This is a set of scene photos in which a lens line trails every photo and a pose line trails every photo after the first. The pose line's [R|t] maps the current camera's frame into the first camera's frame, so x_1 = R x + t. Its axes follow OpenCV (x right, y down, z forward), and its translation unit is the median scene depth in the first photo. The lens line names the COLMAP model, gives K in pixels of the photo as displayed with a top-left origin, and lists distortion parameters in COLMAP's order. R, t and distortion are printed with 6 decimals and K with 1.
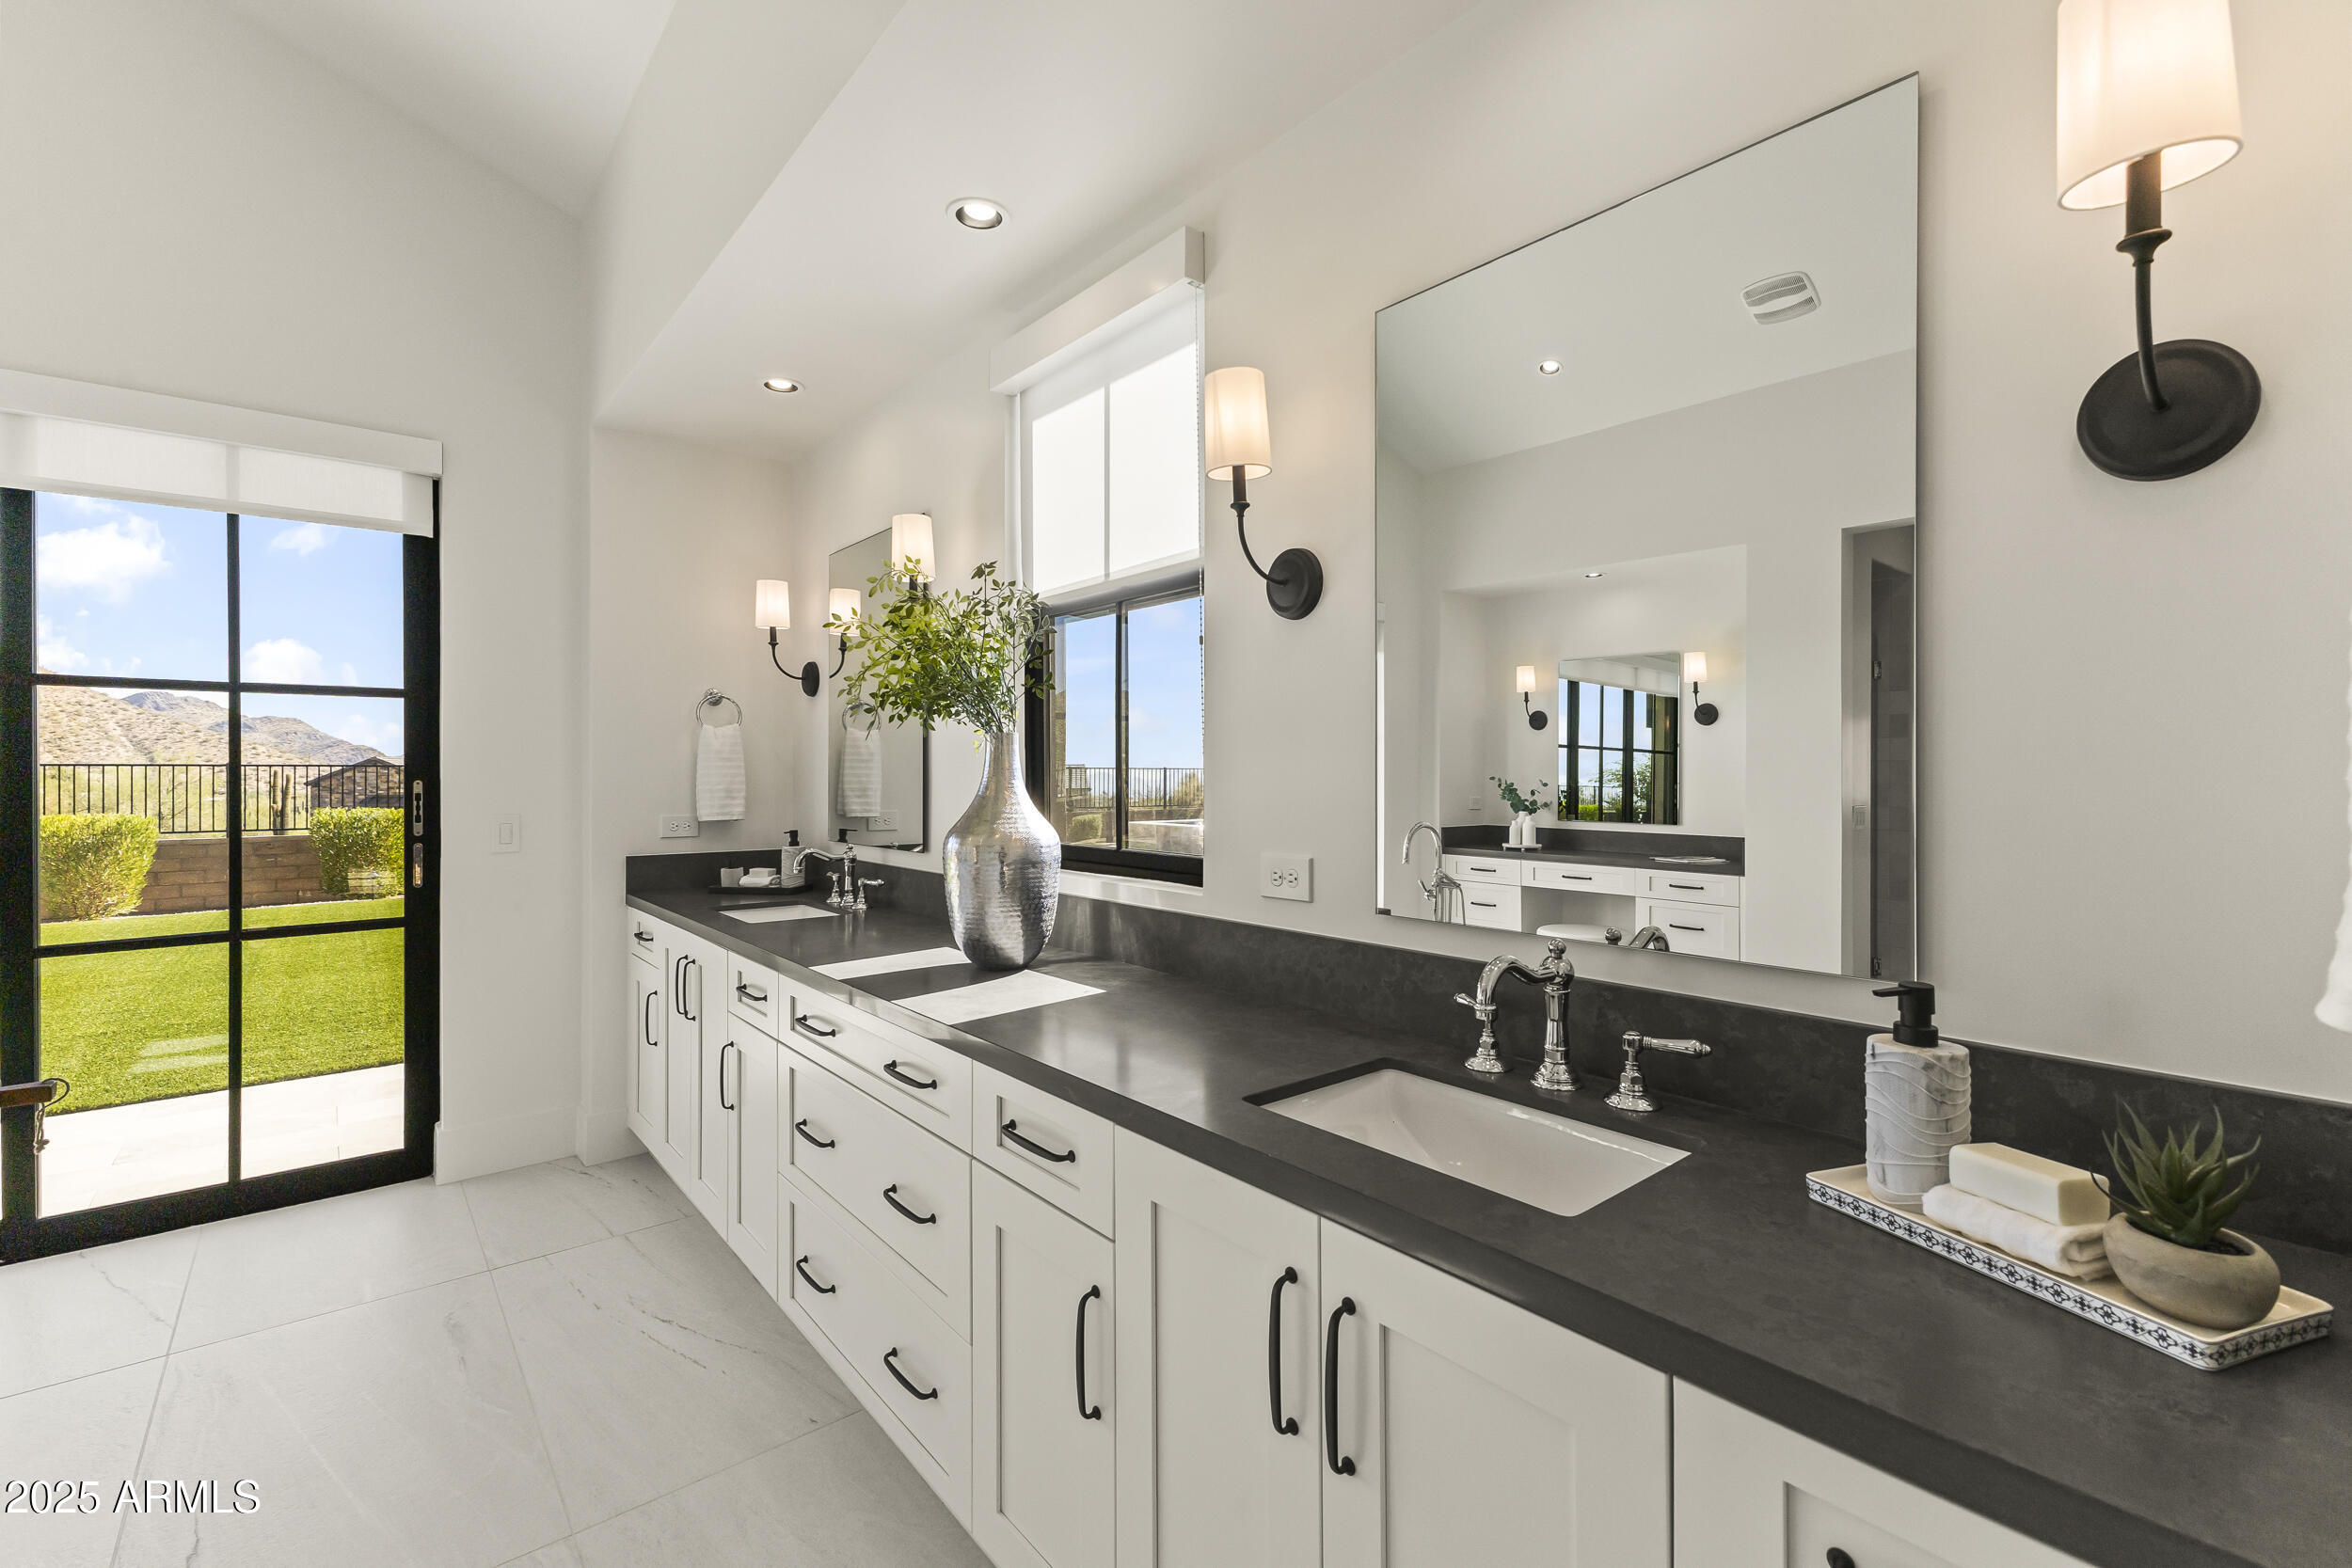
lens RADIAL K [[1014.1, 0, 1173.1], [0, 1014.1, 770.8], [0, 0, 1]] dist [0.008607, -0.000268]
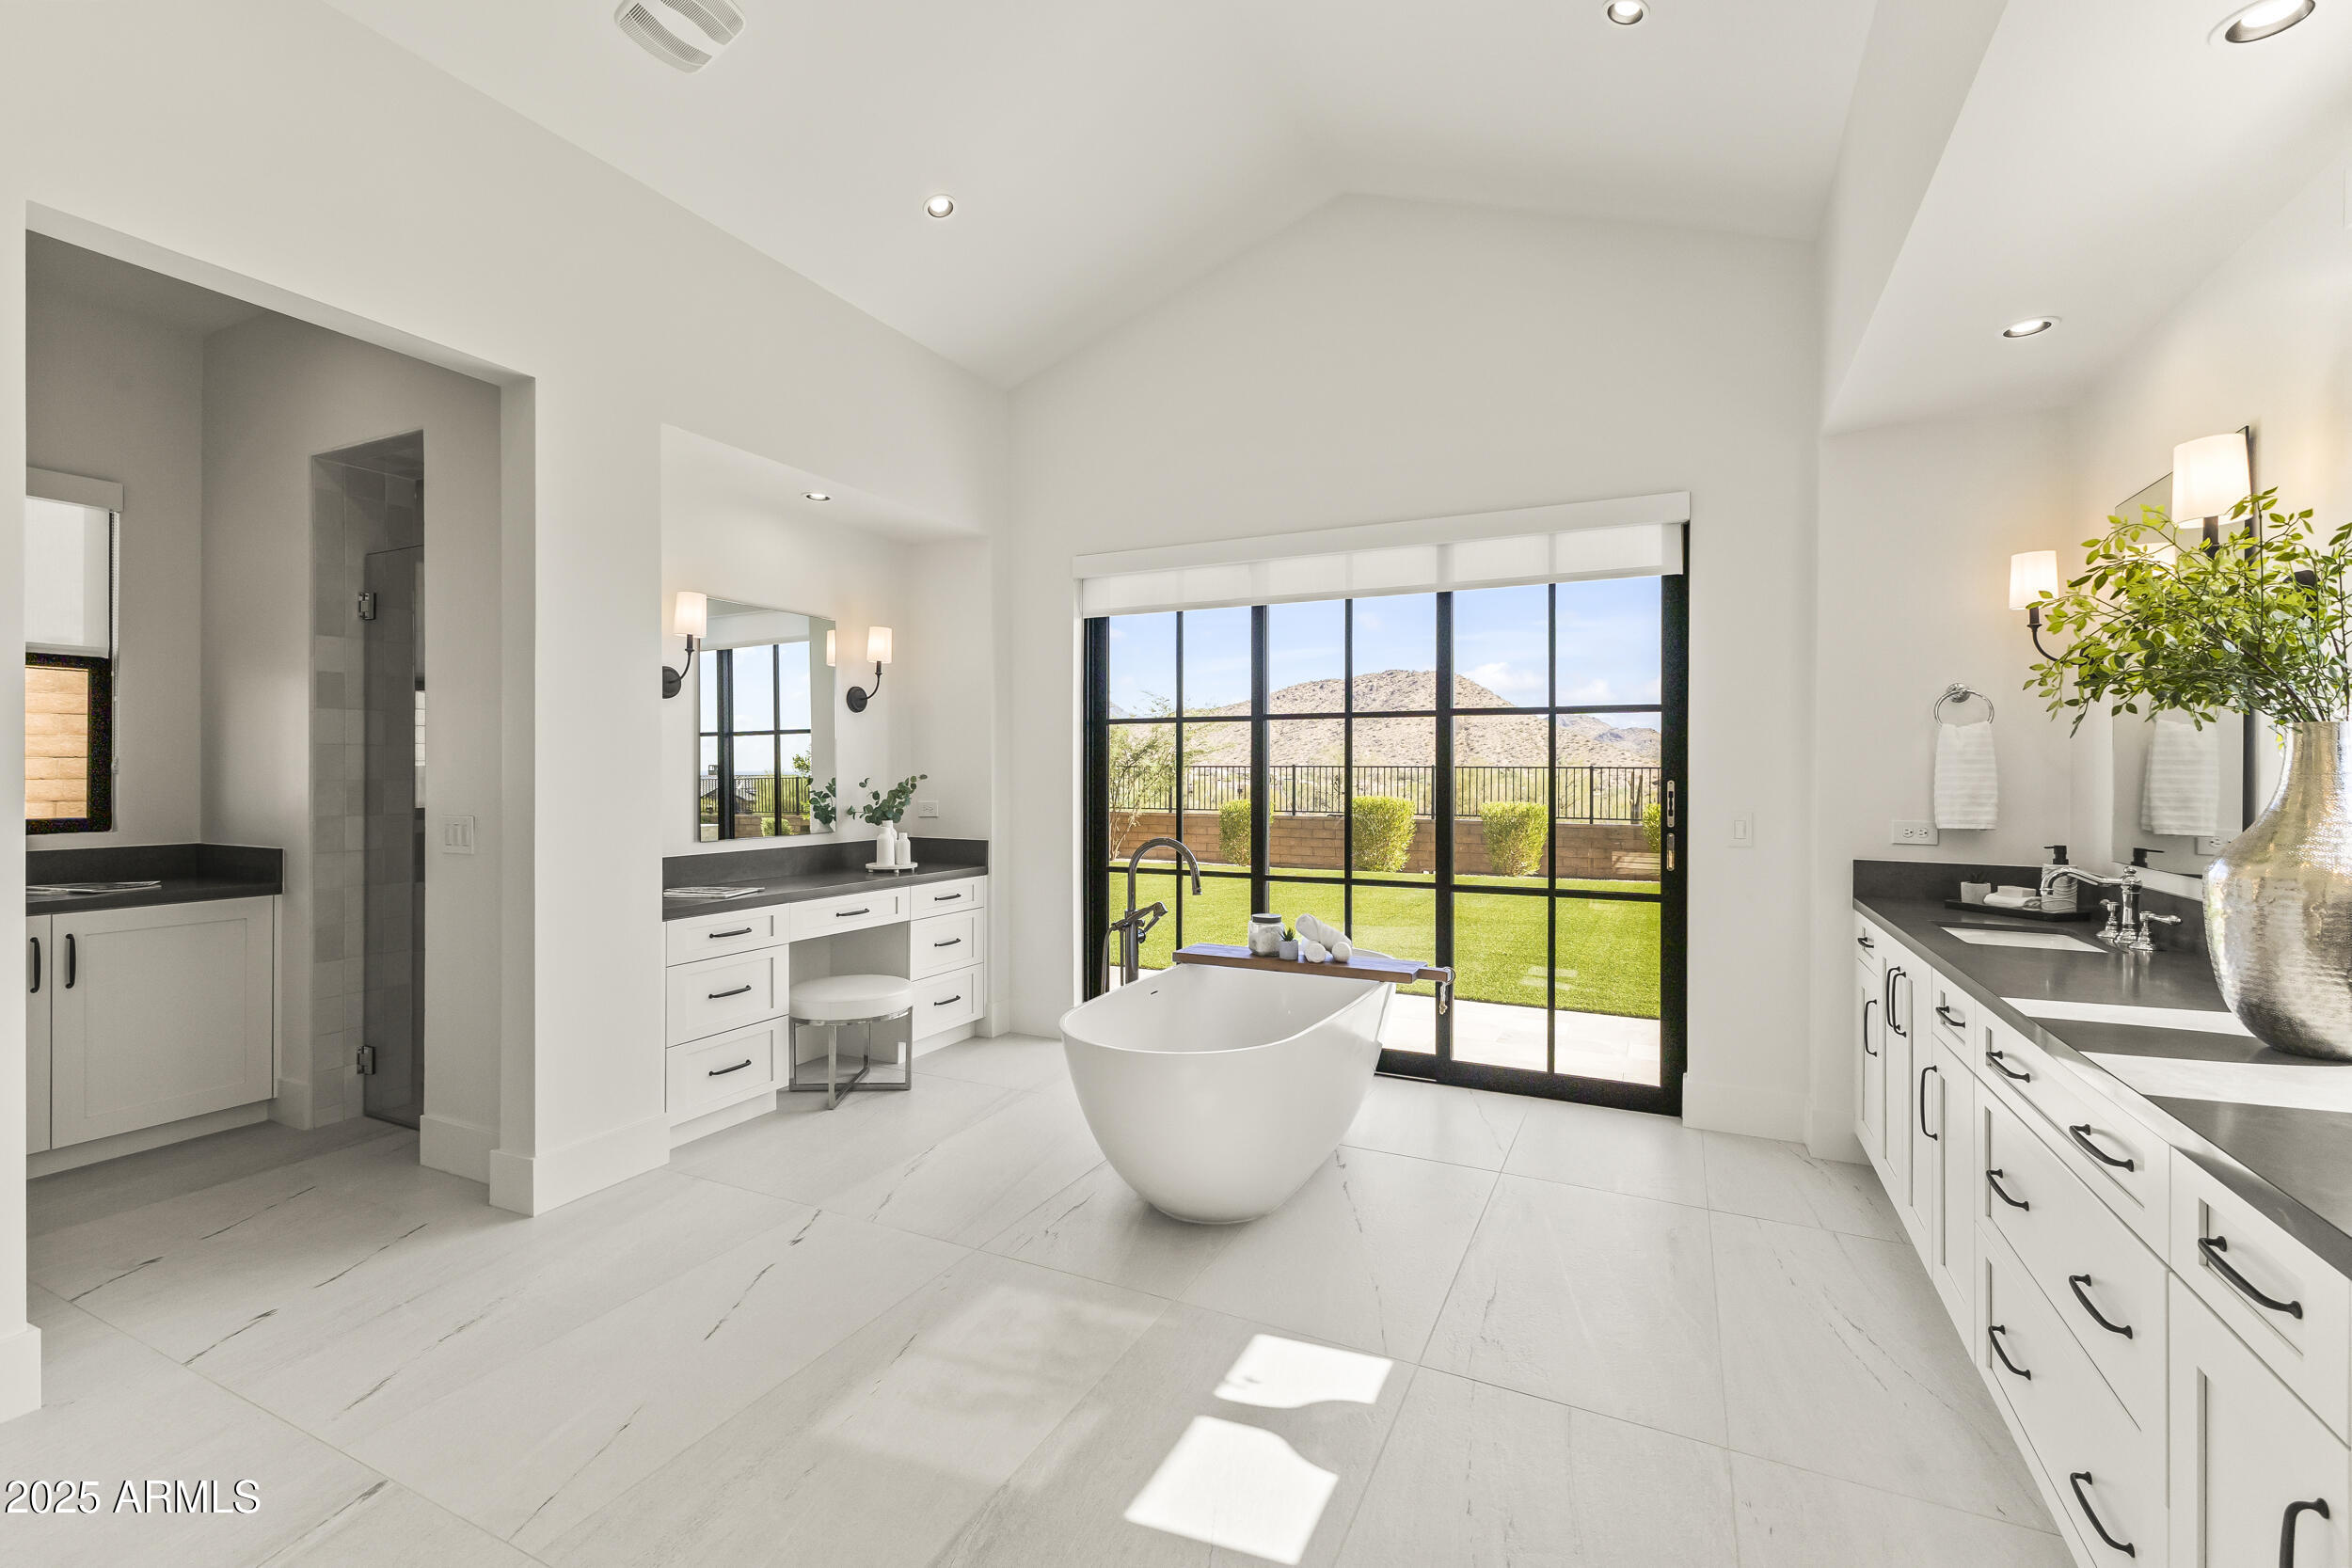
lens RADIAL K [[1014.1, 0, 1173.1], [0, 1014.1, 770.8], [0, 0, 1]] dist [0.008607, -0.000268]
pose [[0.407834, 0.002975, -0.913051, 0.102989], [-0.005161, 0.999986, 0.000953, -0.000153], [0.913041, 0.004323, 0.407844, -0.012526]]
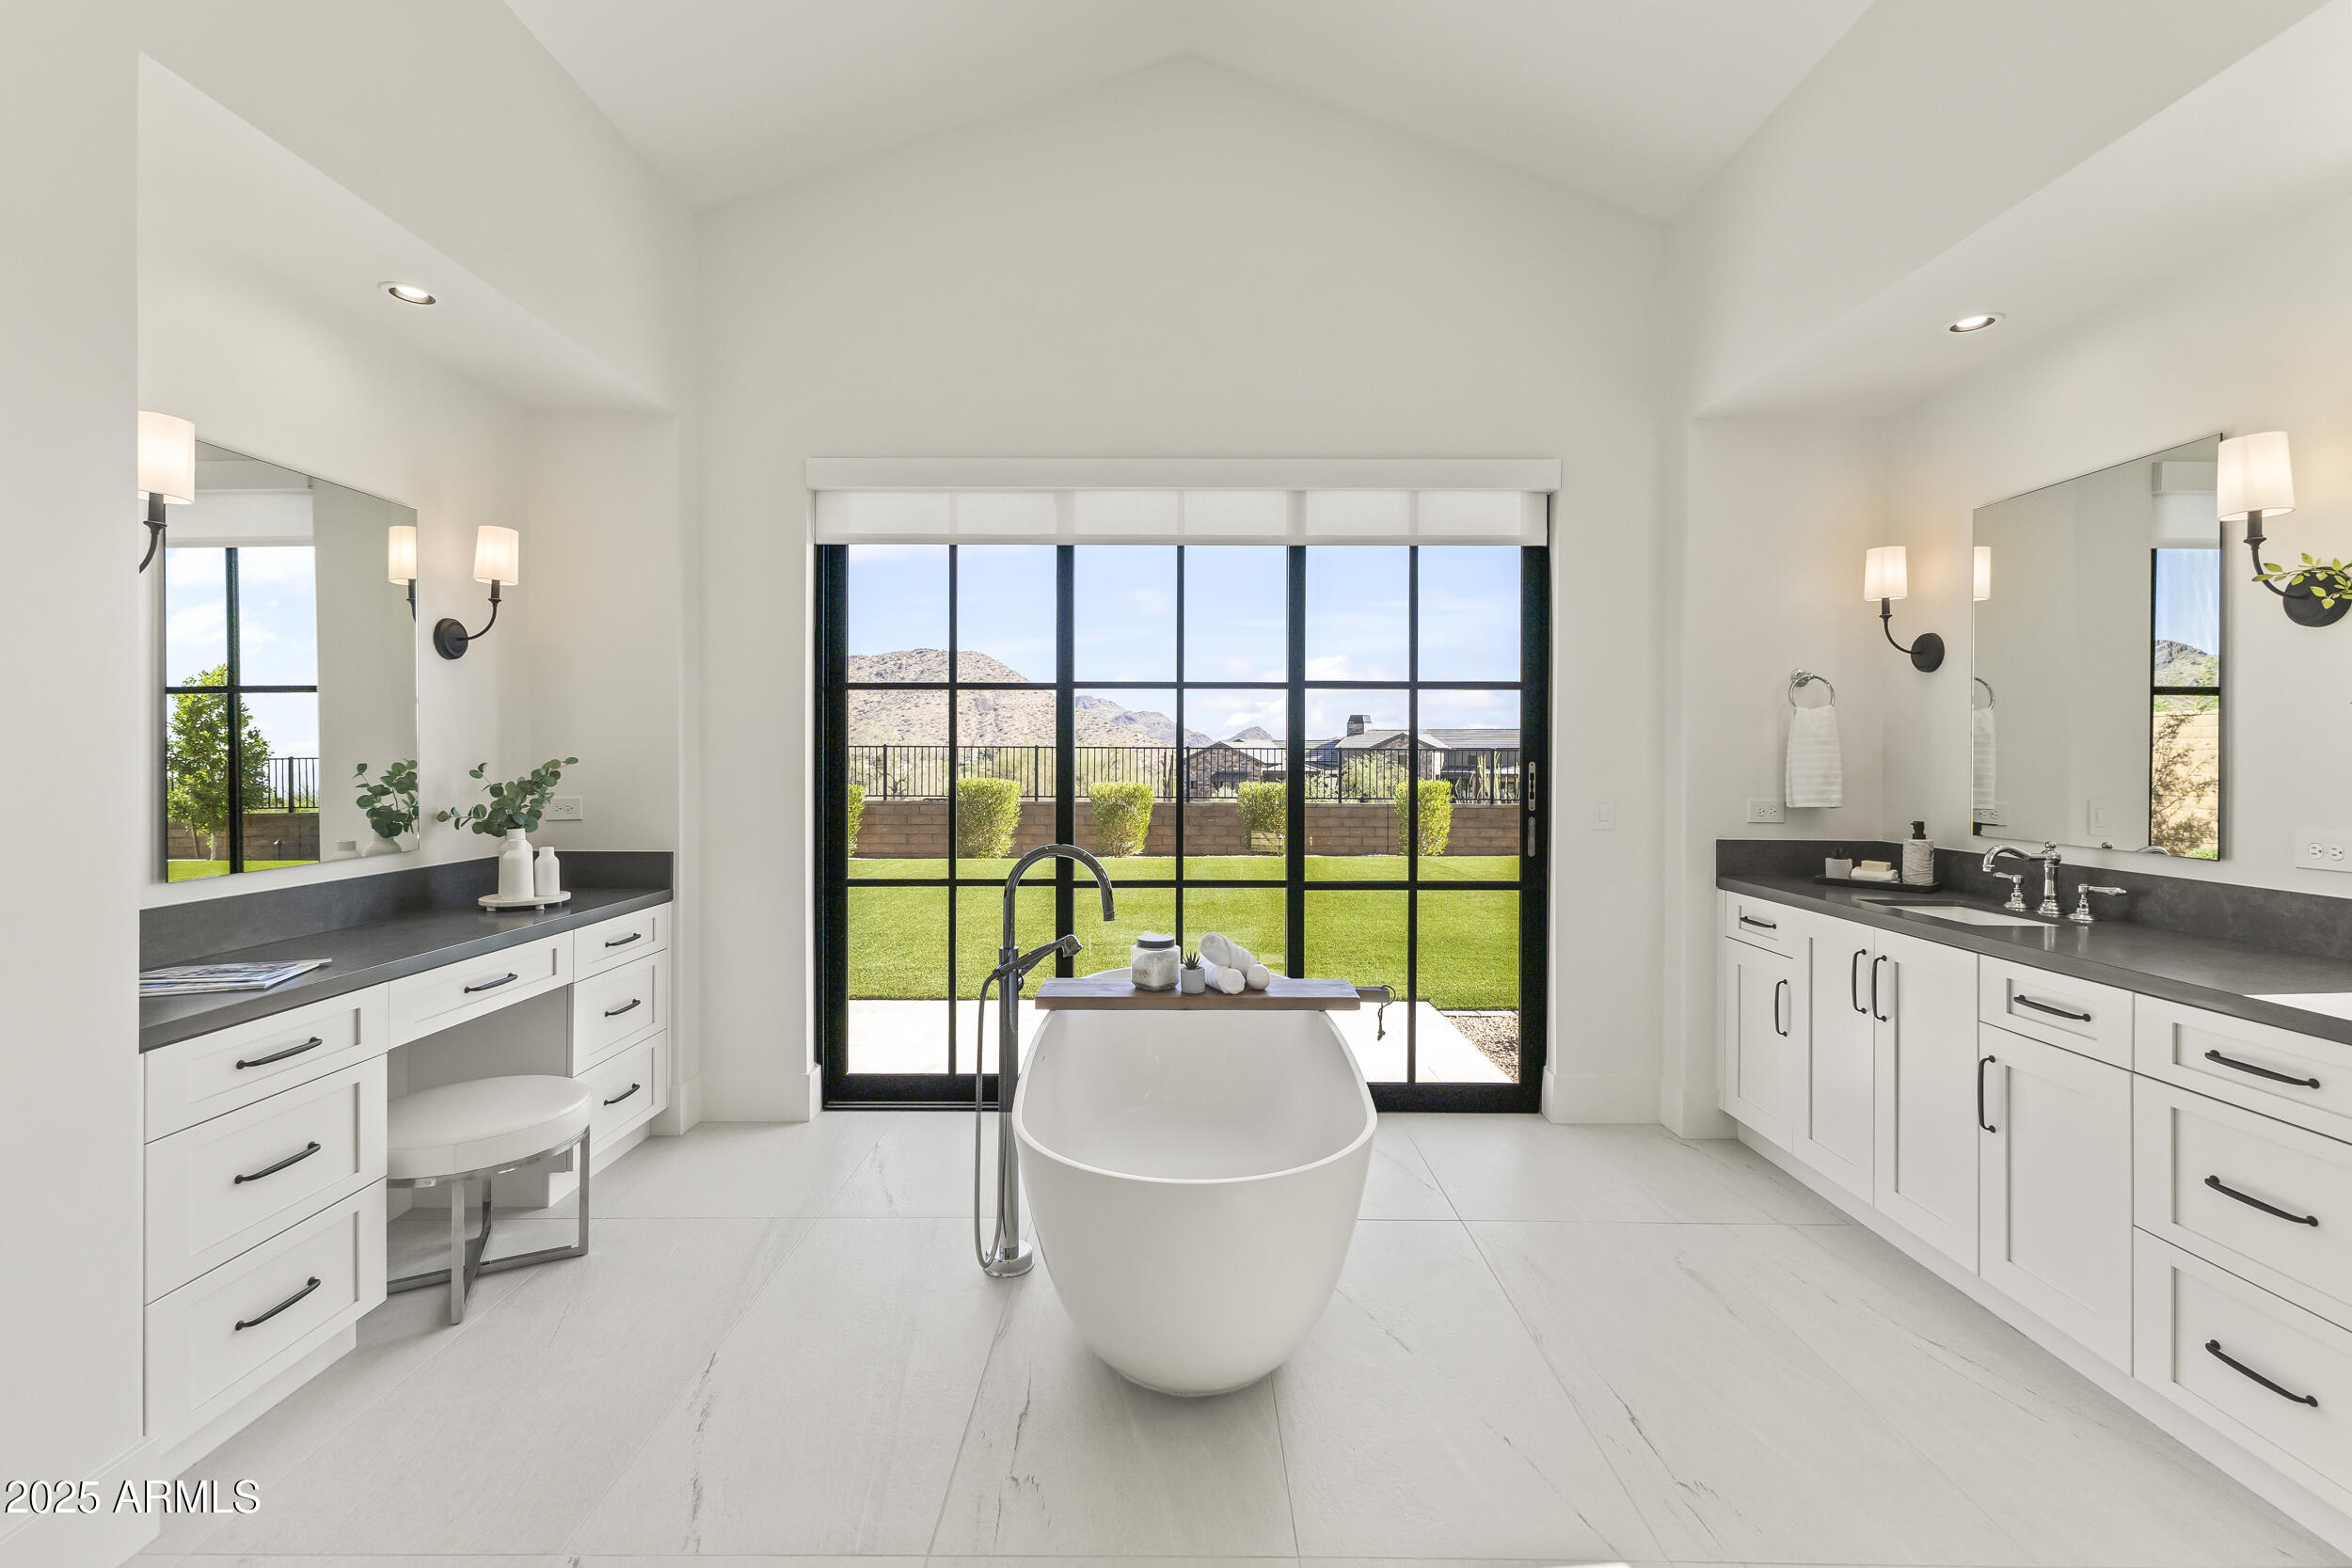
lens RADIAL K [[1015.4, 0, 1166.6], [0, 1015.4, 757.4], [0, 0, 1]] dist [0.008041, -0.000196]
pose [[0.767517, 0.007298, -0.640987, -0.326874], [-0.005323, 0.999973, 0.005011, 0.000794], [0.641007, -0.000434, 0.767535, -0.128658]]
